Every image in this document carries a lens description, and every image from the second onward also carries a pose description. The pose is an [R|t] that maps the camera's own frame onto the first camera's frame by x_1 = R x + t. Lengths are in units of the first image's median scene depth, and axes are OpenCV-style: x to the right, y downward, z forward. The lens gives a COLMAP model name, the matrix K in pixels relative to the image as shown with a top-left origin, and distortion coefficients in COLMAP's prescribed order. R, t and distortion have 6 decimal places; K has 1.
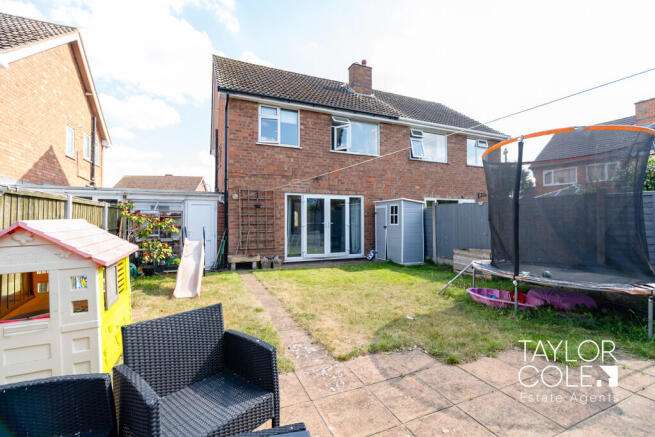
lens RADIAL K [[284.7, 0, 331.1], [0, 284.7, 221.7], [0, 0, 1]] dist [-0.005412, 0.000023]
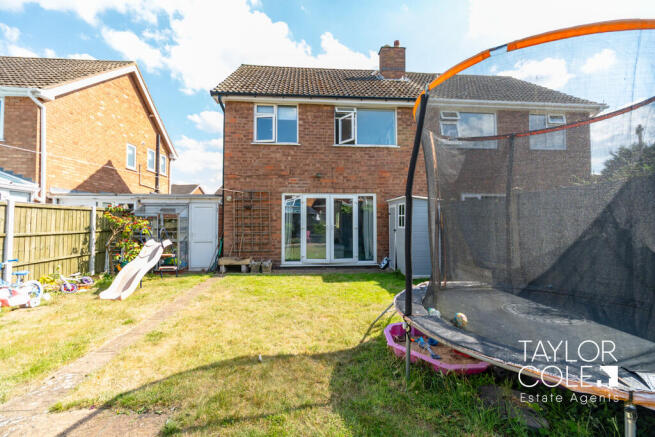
lens RADIAL K [[284.7, 0, 325.7], [0, 284.7, 217.9], [0, 0, 1]] dist [-0.005412, 0.000023]
pose [[0.946863, -0.004032, -0.321613, 0.267243], [-0.001789, 0.999840, -0.017802, -0.002439], [0.321633, 0.017431, 0.946704, 0.143488]]
